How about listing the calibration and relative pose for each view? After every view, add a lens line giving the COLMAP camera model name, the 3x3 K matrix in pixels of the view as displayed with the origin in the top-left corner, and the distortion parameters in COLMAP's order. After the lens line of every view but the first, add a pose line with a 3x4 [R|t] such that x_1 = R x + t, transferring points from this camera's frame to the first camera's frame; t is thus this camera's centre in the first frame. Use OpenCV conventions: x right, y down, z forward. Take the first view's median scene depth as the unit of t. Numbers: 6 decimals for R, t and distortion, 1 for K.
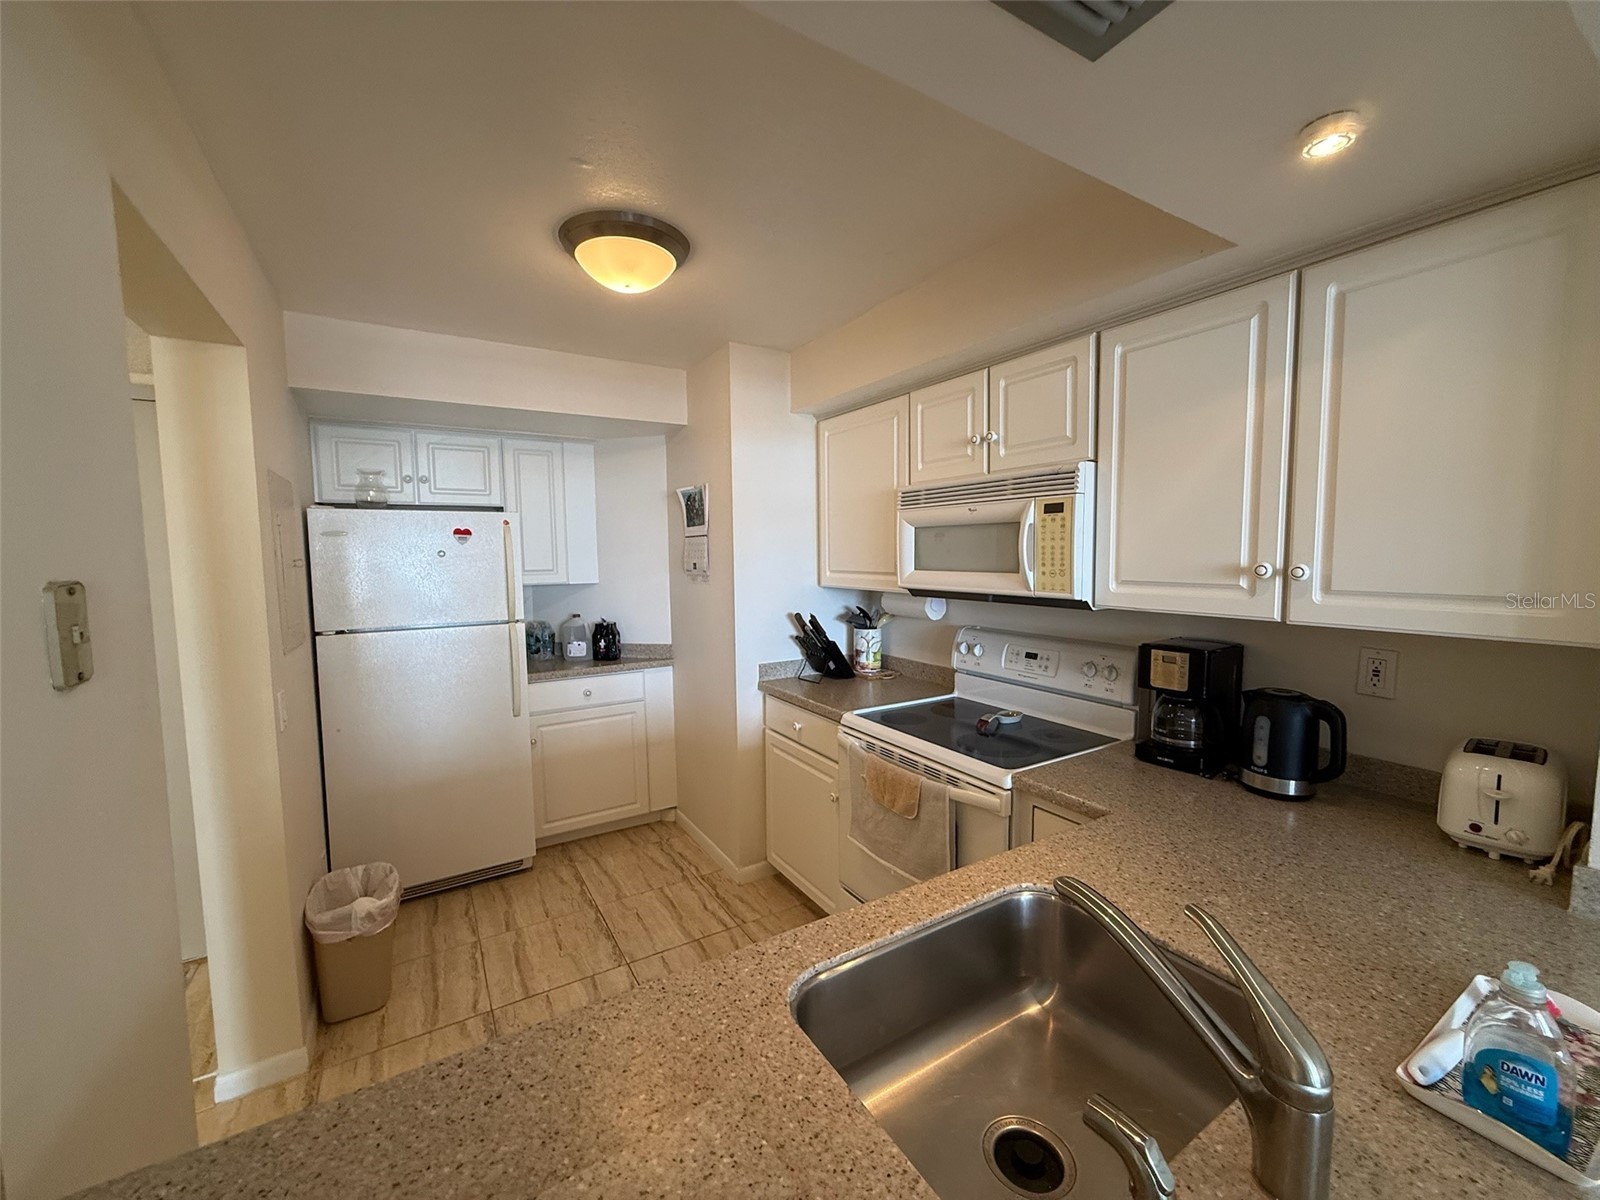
lens RADIAL K [[637.1, 0, 796.9], [0, 637.1, 602.6], [0, 0, 1]] dist [-0.000757, 0.000071]
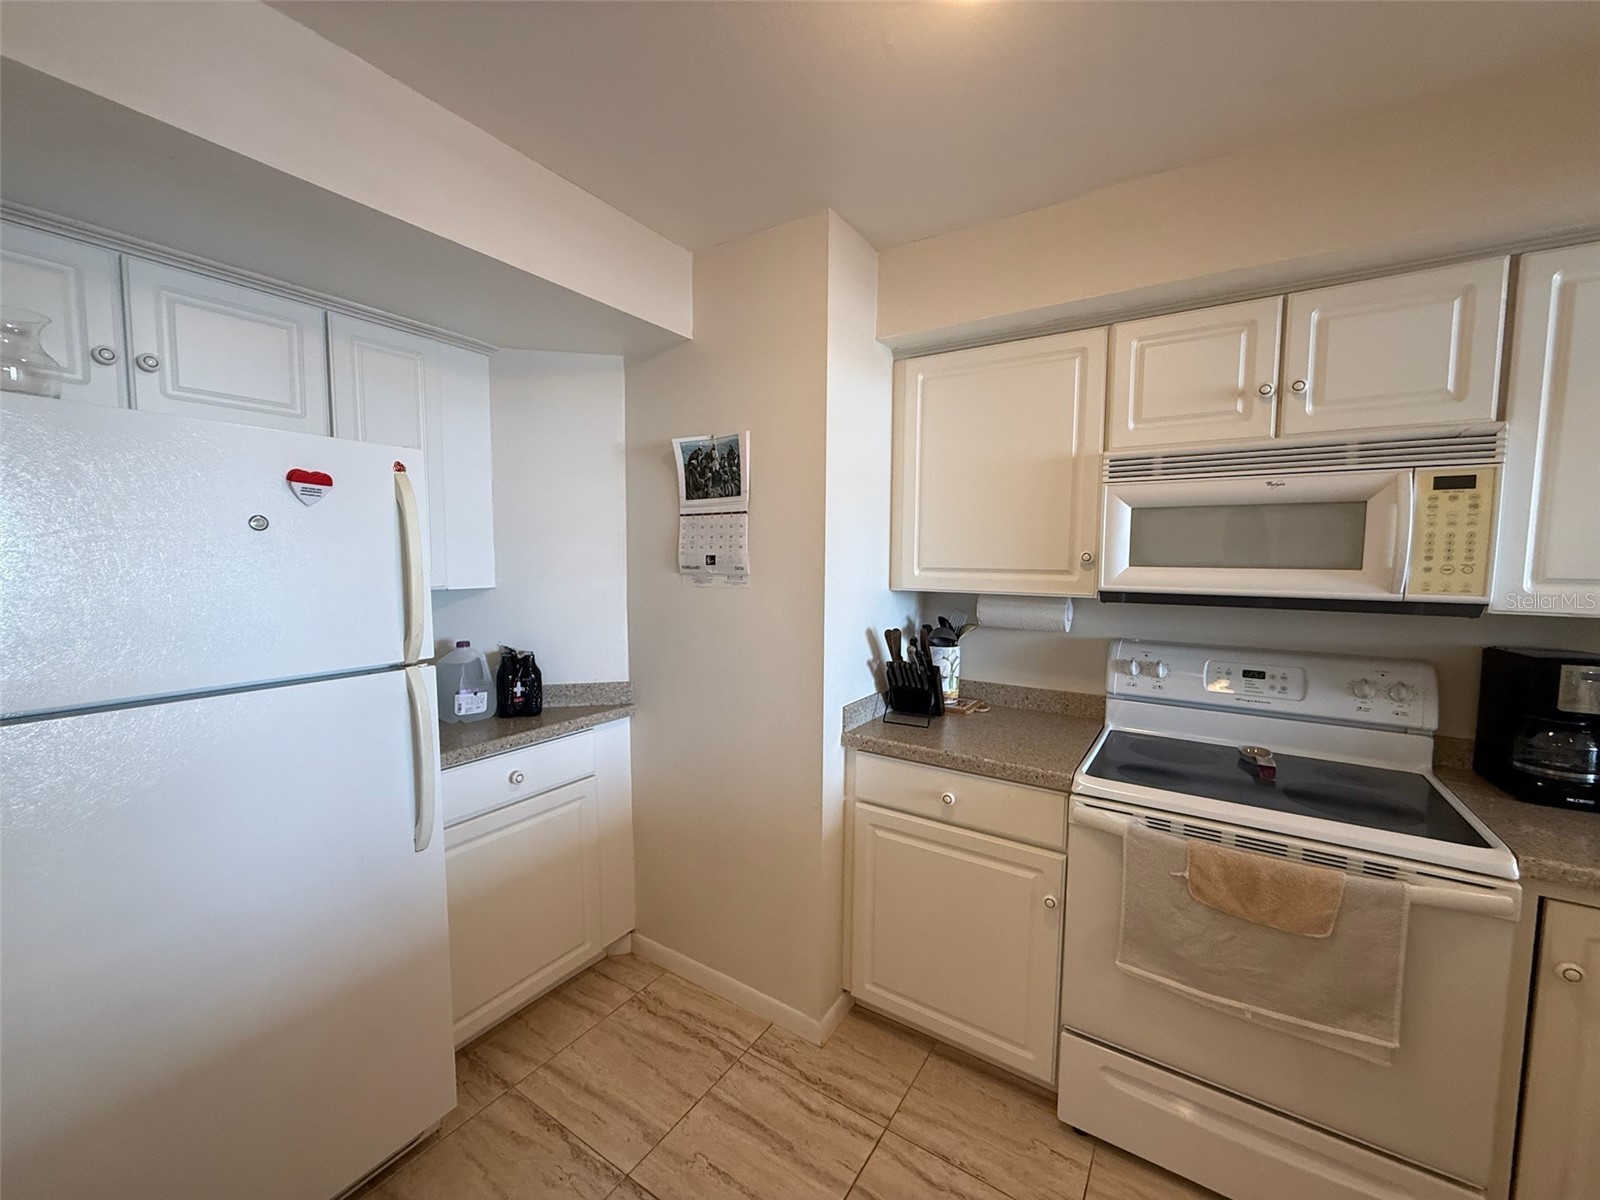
lens RADIAL K [[637.1, 0, 798.3], [0, 637.1, 601.7], [0, 0, 1]] dist [-0.000757, 0.000071]
pose [[0.901911, -0.015508, 0.431643, -0.449778], [0.018687, 0.999820, -0.003125, -0.014646], [-0.431517, 0.010885, 0.902039, 0.479413]]
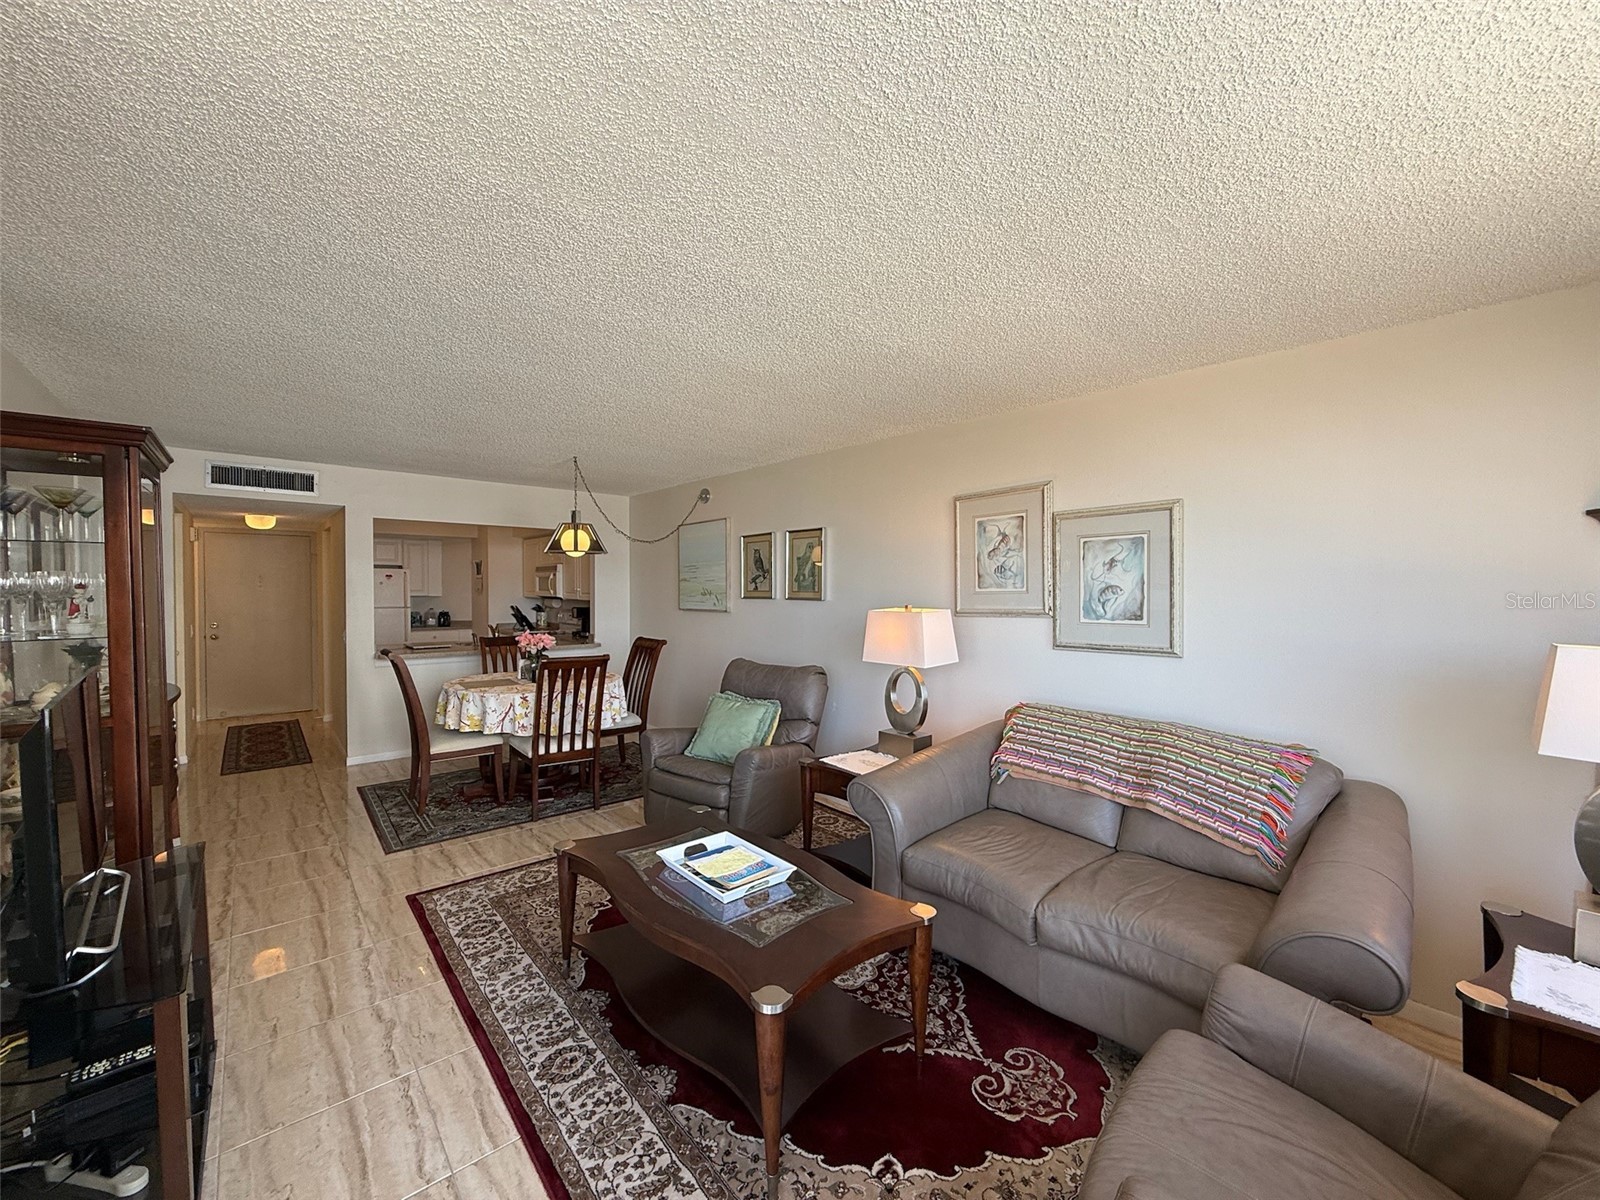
lens RADIAL K [[637.1, 0, 797.5], [0, 637.1, 600.8], [0, 0, 1]] dist [-0.000757, 0.000071]
pose [[0.986158, 0.013948, 0.165219, 0.926360], [-0.003781, 0.998088, -0.061691, 0.194809], [-0.165764, 0.060213, 0.984326, -2.399744]]
